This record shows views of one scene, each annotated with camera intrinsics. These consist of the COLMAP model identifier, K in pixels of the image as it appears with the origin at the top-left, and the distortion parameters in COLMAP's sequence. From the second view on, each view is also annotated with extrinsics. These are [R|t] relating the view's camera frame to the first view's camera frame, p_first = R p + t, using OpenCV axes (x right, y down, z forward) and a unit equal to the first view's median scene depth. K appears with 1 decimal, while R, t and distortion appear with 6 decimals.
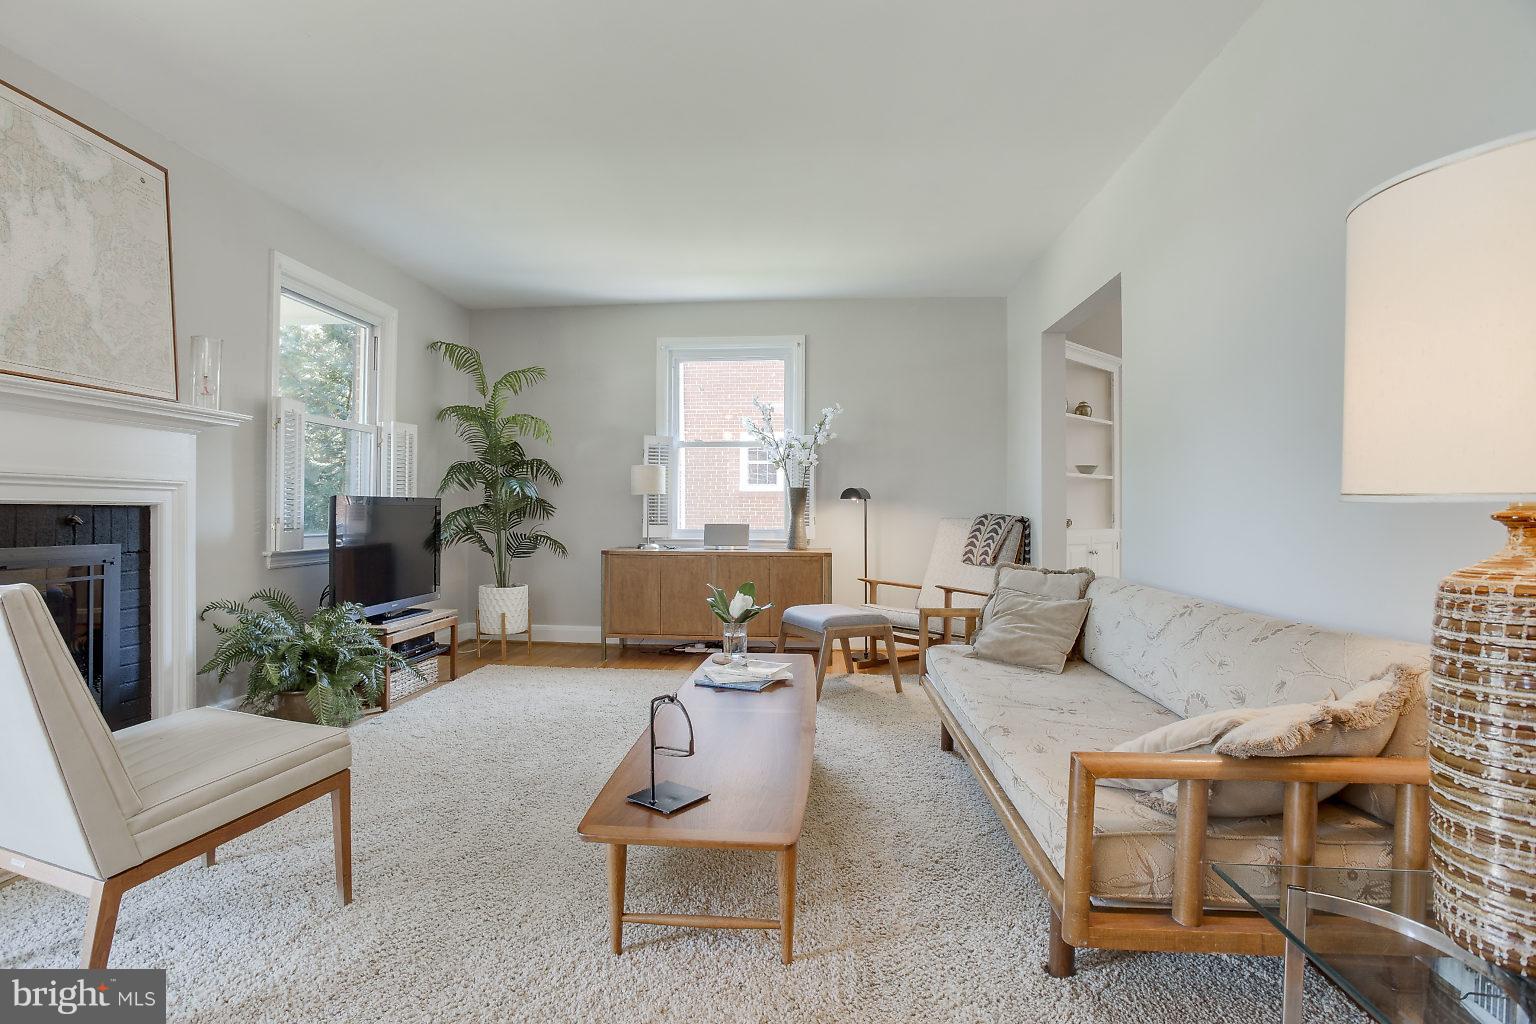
lens RADIAL K [[762.2, 0, 753.6], [0, 762.2, 503.1], [0, 0, 1]] dist [-0.049983, 0.018415]
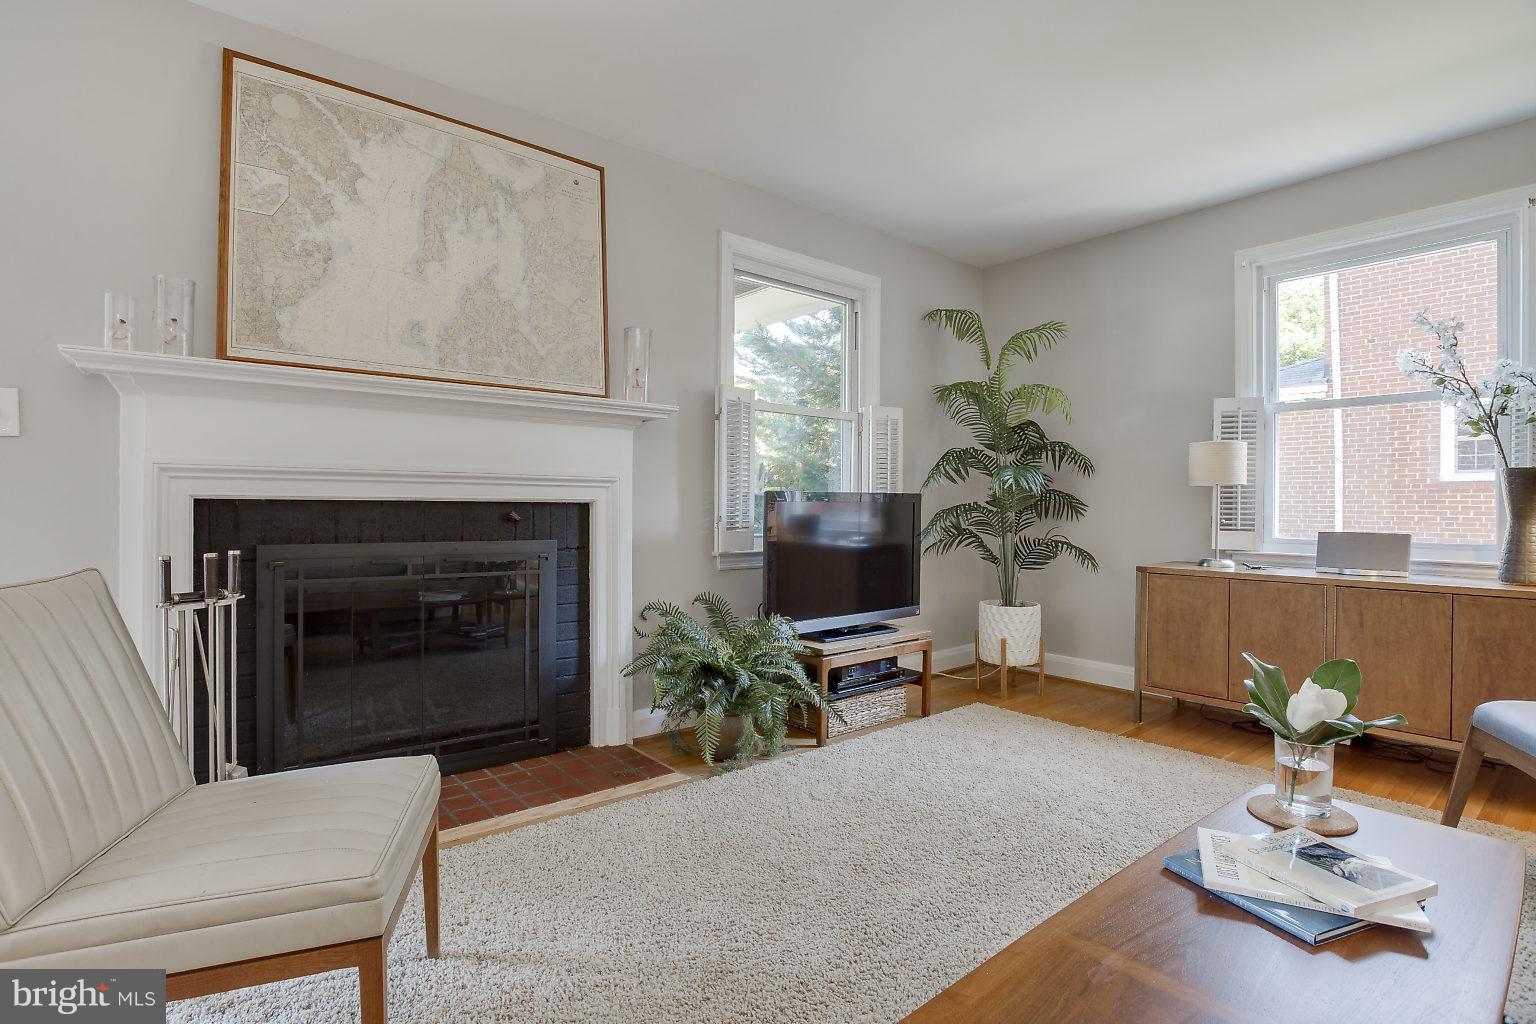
lens RADIAL K [[762.2, 0, 755.5], [0, 762.2, 500.3], [0, 0, 1]] dist [-0.049983, 0.018415]
pose [[0.700311, -0.003905, -0.713827, 0.067184], [0.003192, 0.999992, -0.002339, 0.002700], [0.713831, -0.000640, 0.700318, 0.362495]]
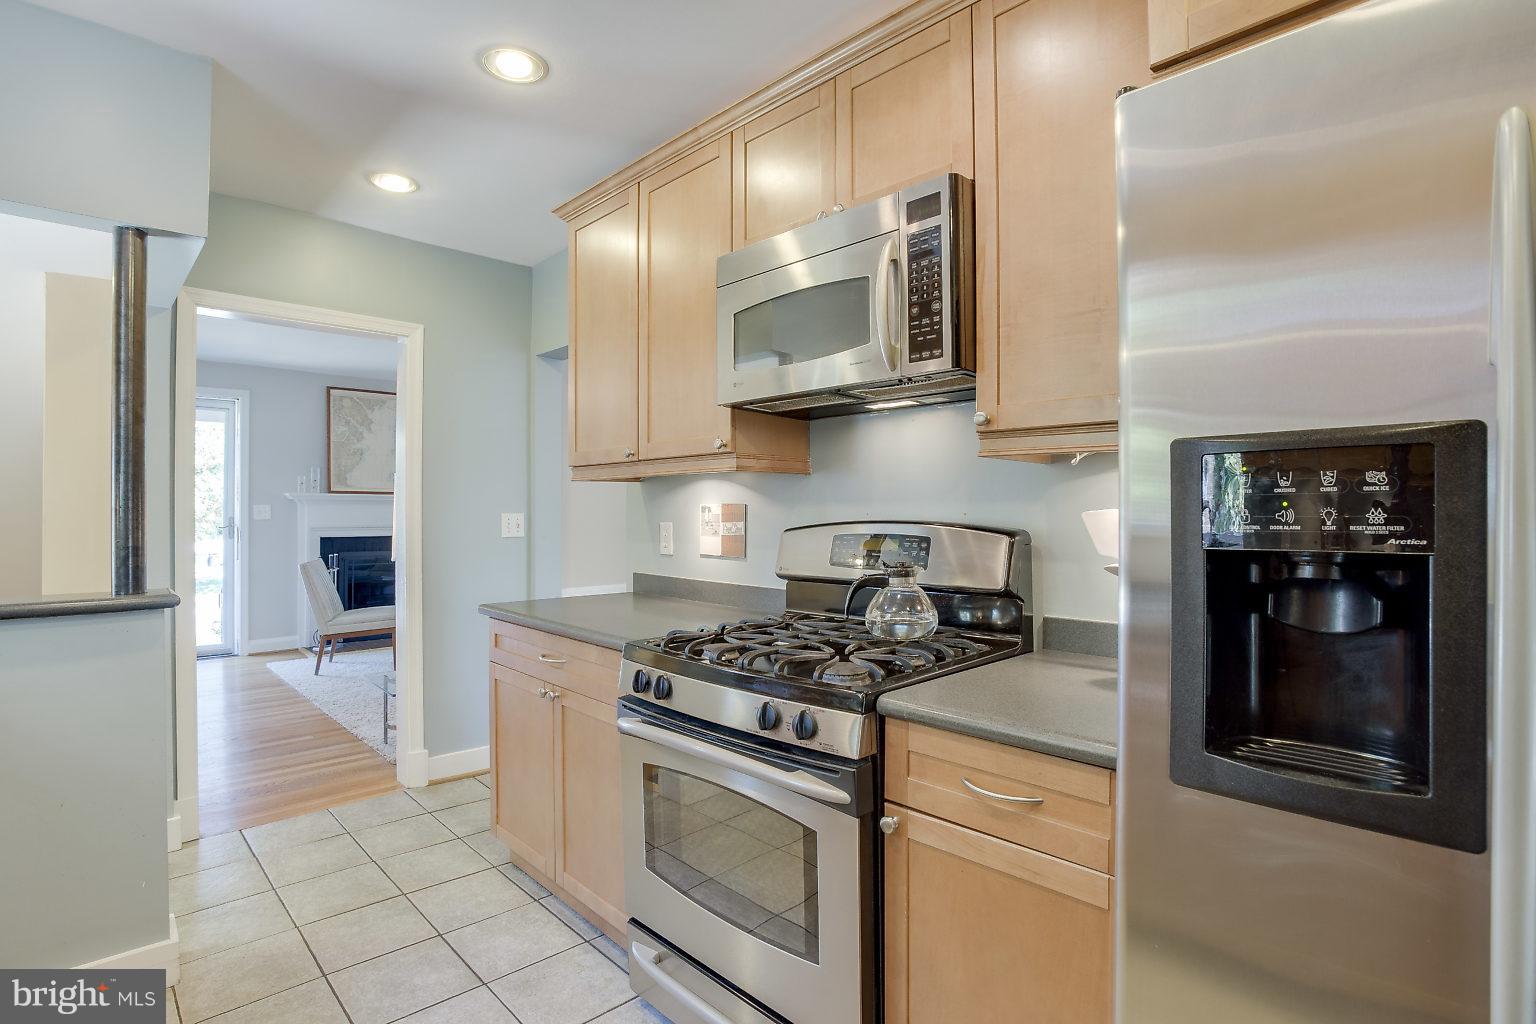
lens RADIAL K [[762.2, 0, 746.2], [0, 762.2, 505.6], [0, 0, 1]] dist [-0.049983, 0.018415]
pose [[0.750714, -0.006372, -0.660596, 1.381595], [0.010574, 0.999941, 0.002371, -0.075686], [0.660543, -0.008765, 0.750737, -0.259827]]
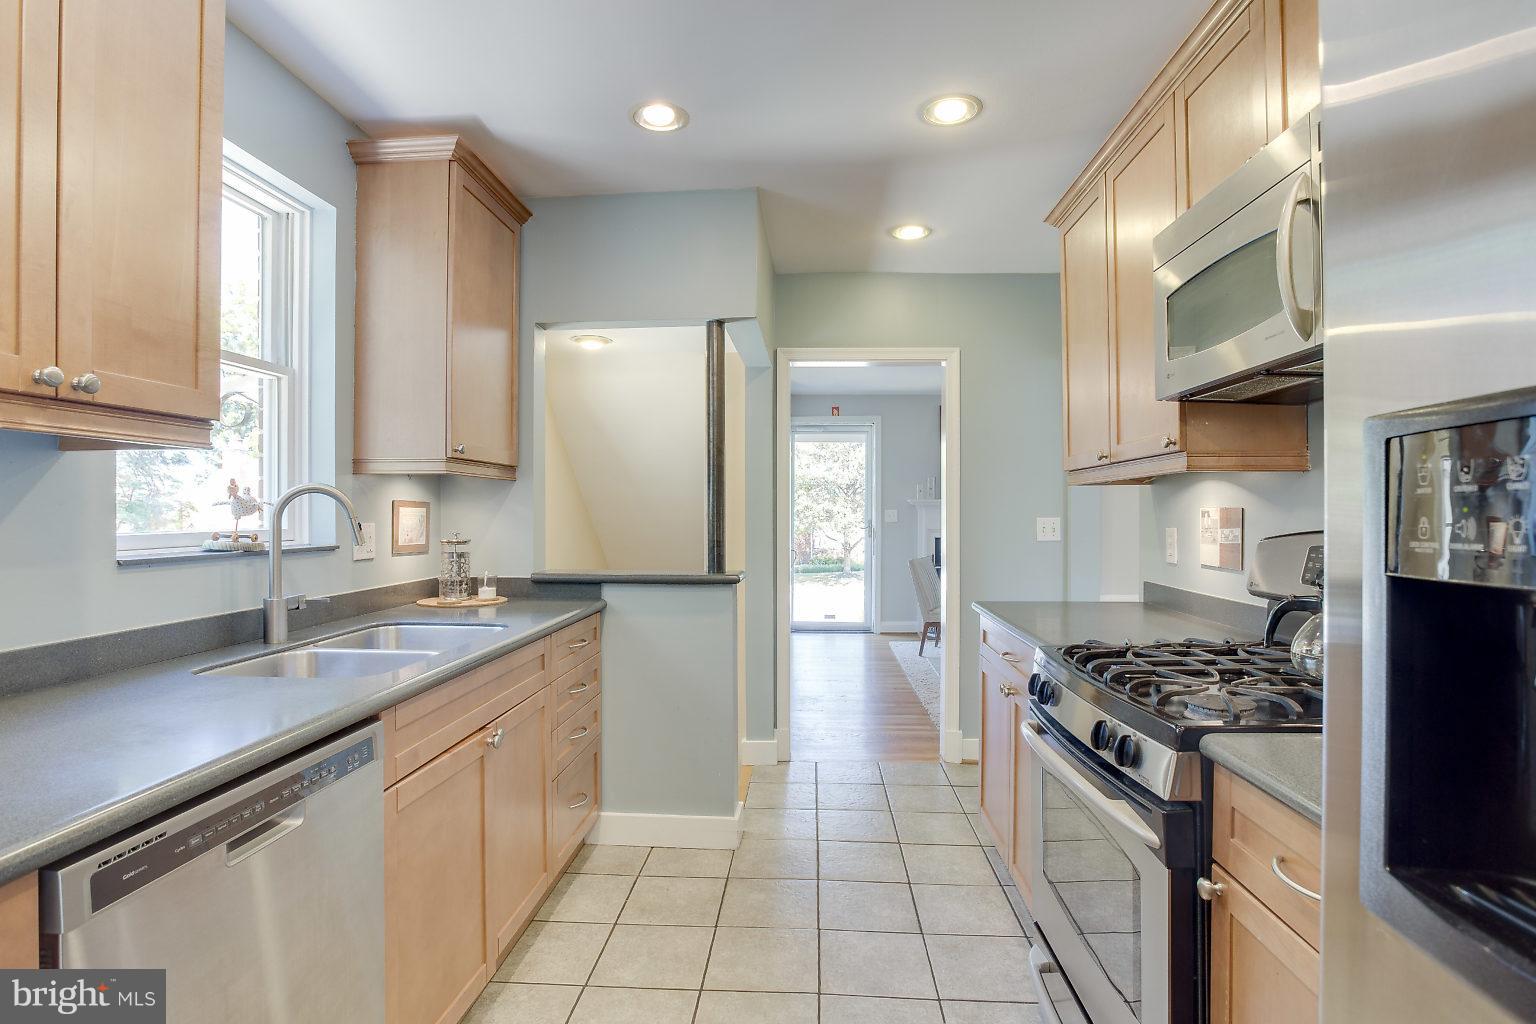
lens RADIAL K [[762.2, 0, 774.7], [0, 762.2, 508.7], [0, 0, 1]] dist [-0.049983, 0.018415]
pose [[0.042424, -0.008945, -0.999060, 1.507609], [0.013478, 0.999874, -0.008379, -0.074628], [0.999009, -0.013110, 0.042539, -0.106447]]
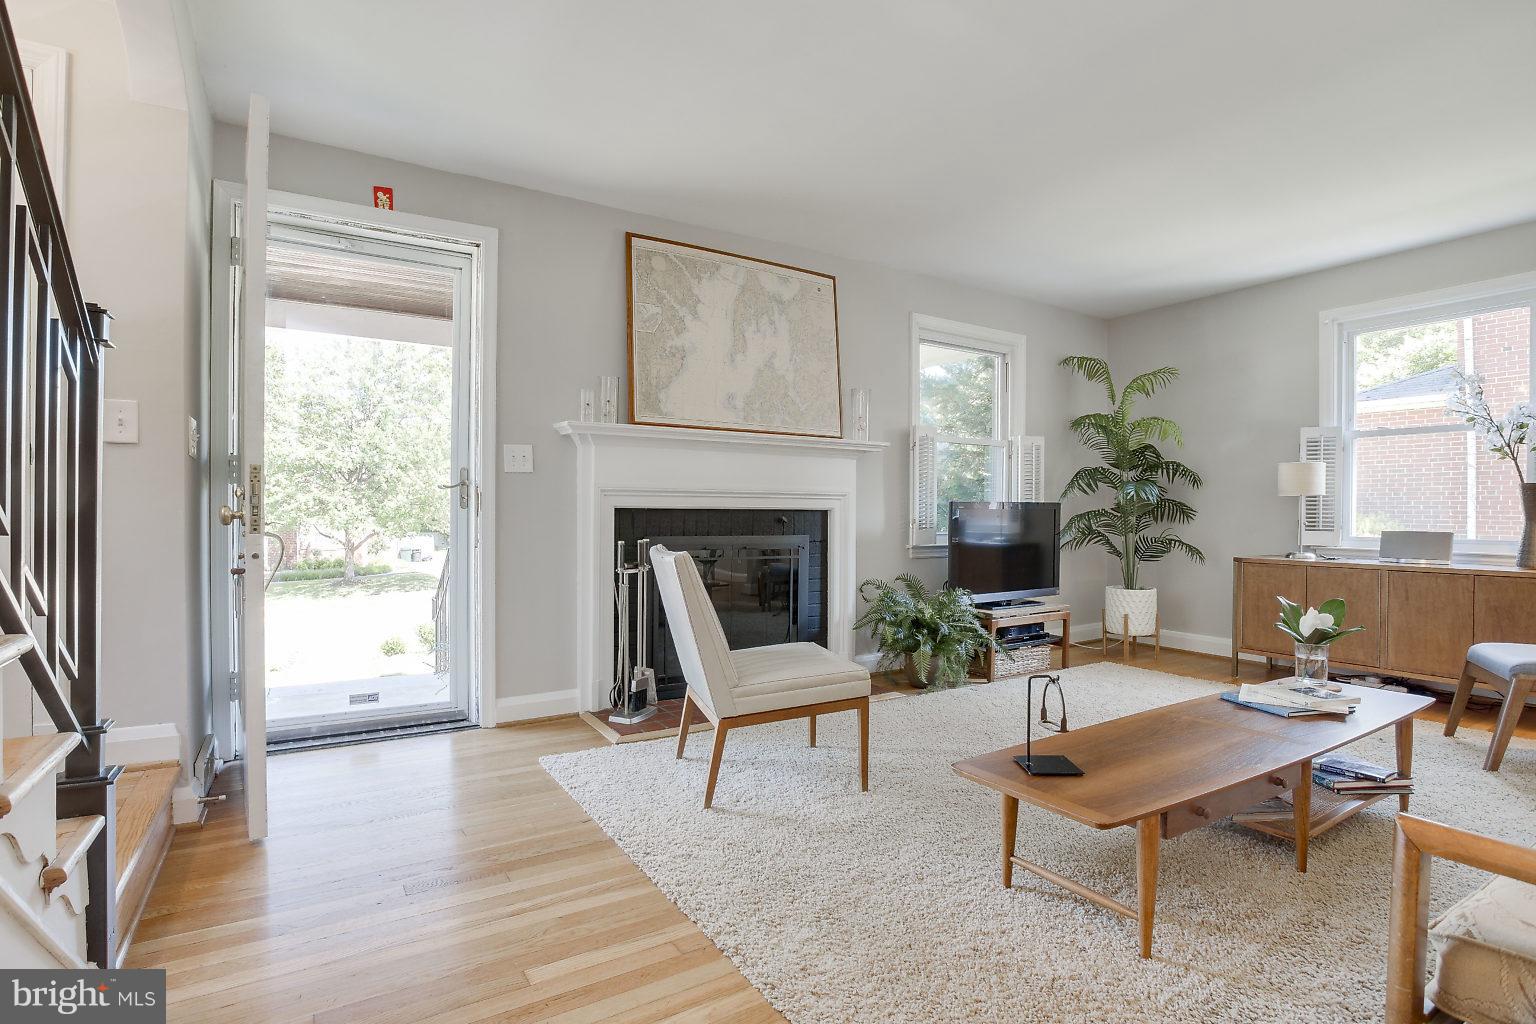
lens RADIAL K [[762.2, 0, 741.9], [0, 762.2, 515.7], [0, 0, 1]] dist [-0.049983, 0.018415]
pose [[0.587330, 0.002718, -0.809343, 0.248769], [0.005670, 0.999956, 0.007473, 0.002010], [0.809328, -0.008978, 0.587289, -0.013620]]
